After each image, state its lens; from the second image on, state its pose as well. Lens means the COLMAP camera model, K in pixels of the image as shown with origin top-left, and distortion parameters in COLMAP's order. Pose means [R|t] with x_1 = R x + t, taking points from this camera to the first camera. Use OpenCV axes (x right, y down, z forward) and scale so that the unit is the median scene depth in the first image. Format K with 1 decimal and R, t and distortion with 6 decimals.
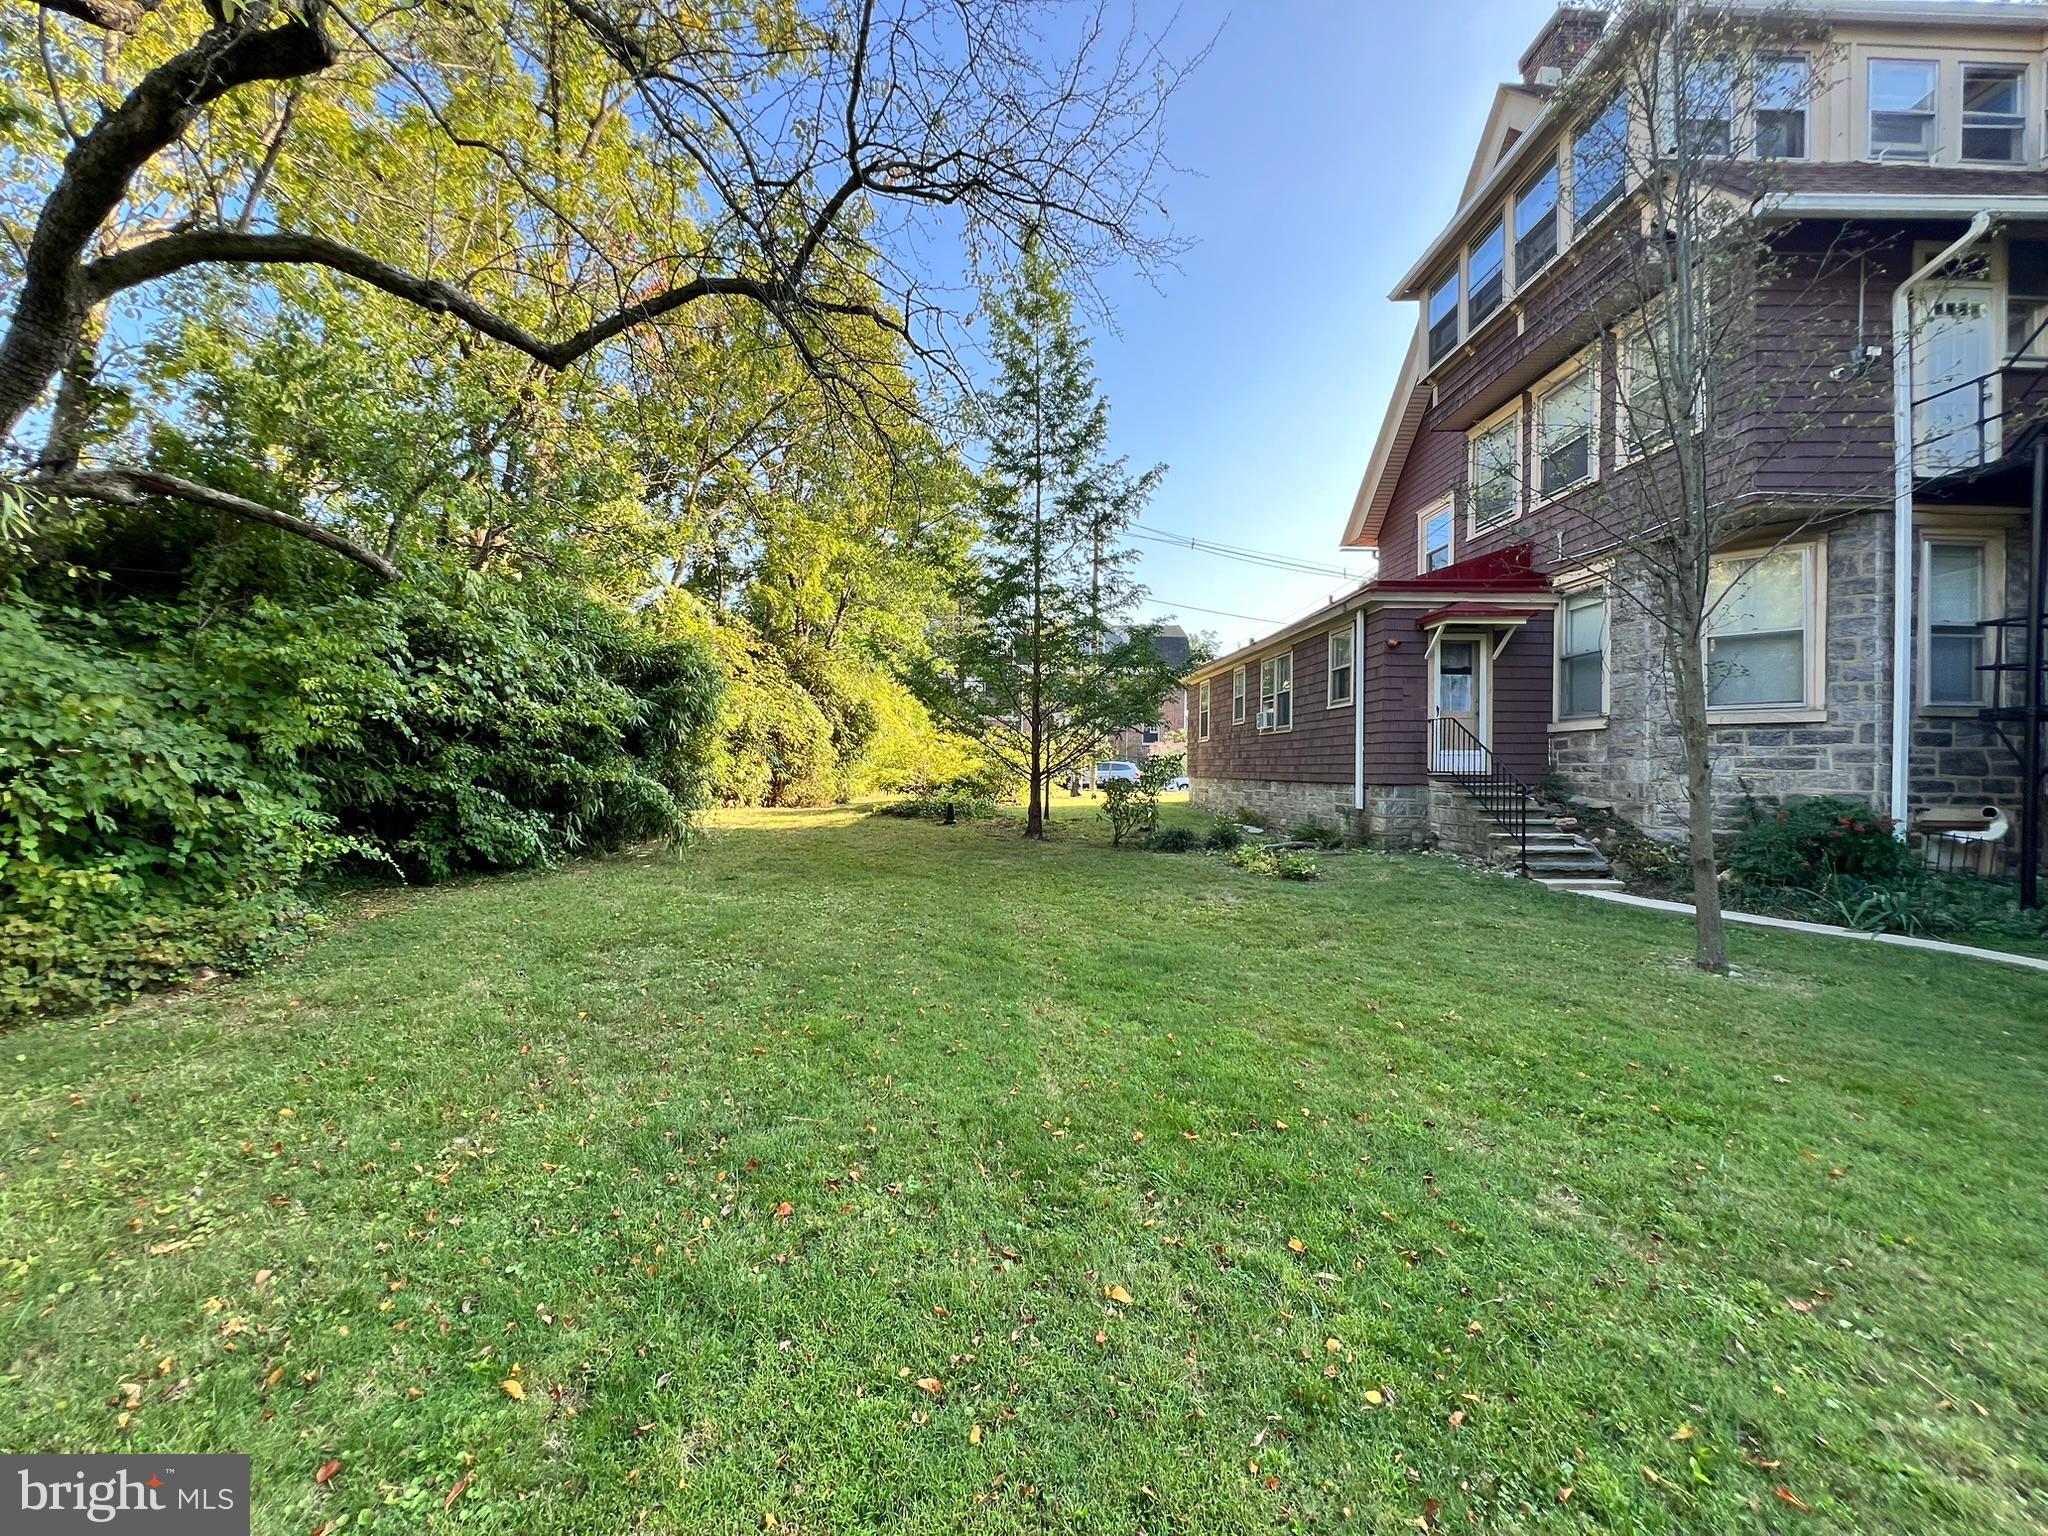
lens RADIAL K [[808.0, 0, 1024.0], [0, 808.0, 768.0], [0, 0, 1]] dist [-0.001046, -0.000504]
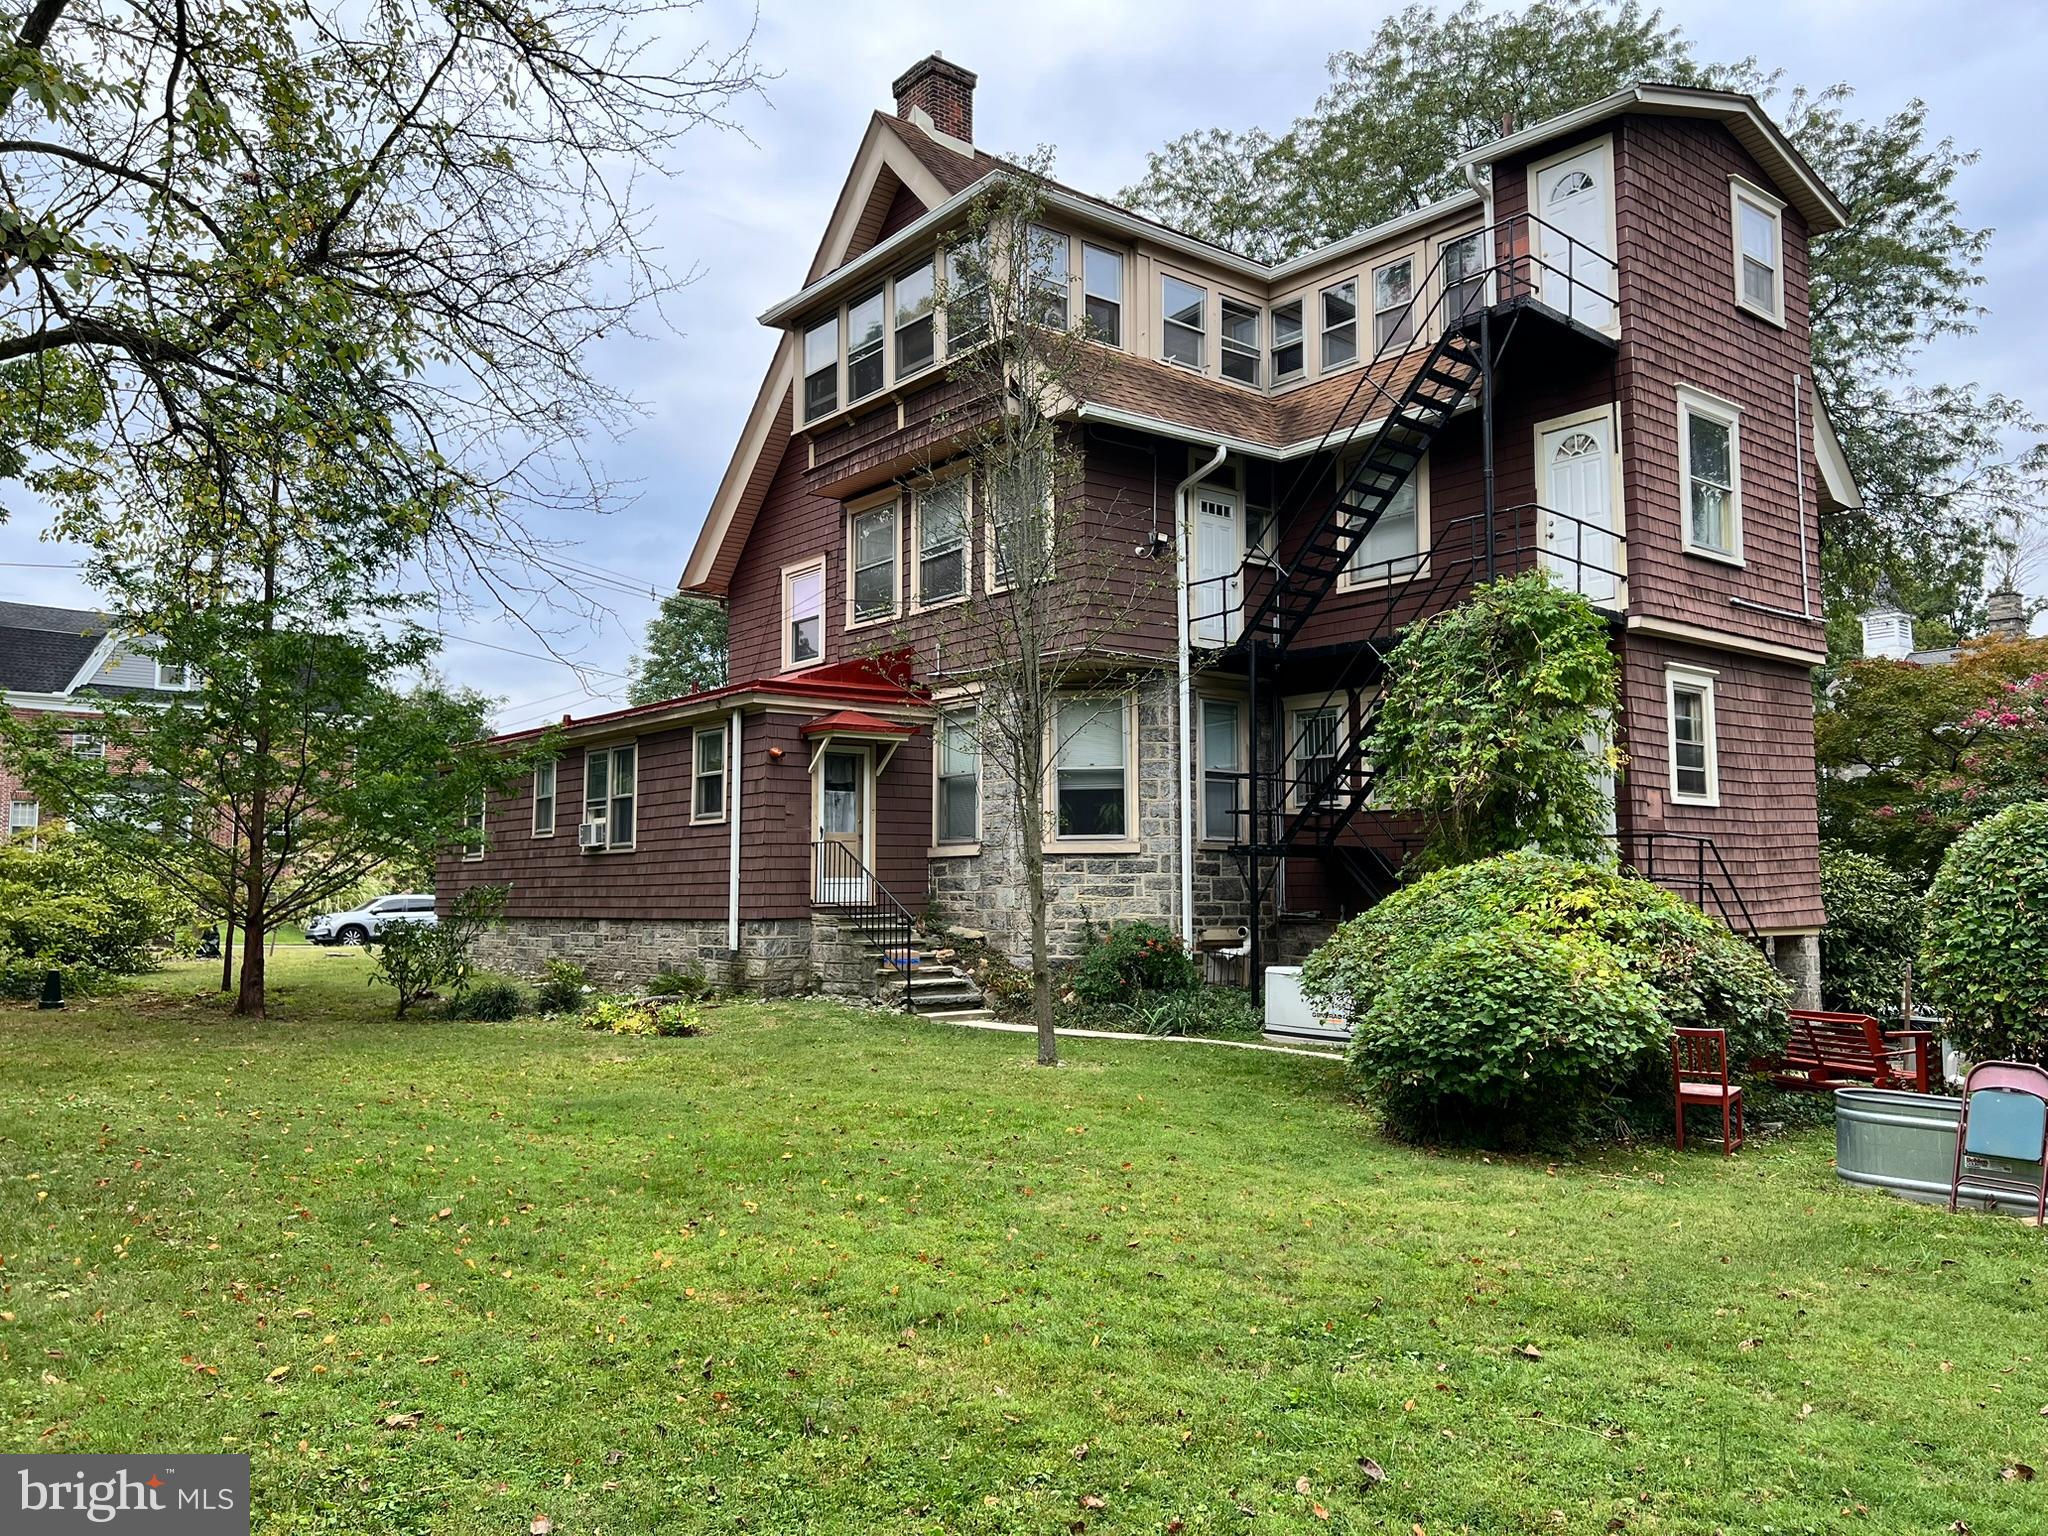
lens RADIAL K [[1472.9, 0, 1024.0], [0, 1472.9, 768.0], [0, 0, 1]] dist [0.096920, -0.000125]
pose [[0.797173, 0.041313, 0.602335, -0.337905], [0.010822, 0.996518, -0.082673, -0.007529], [-0.603653, 0.072423, 0.793950, -0.491527]]
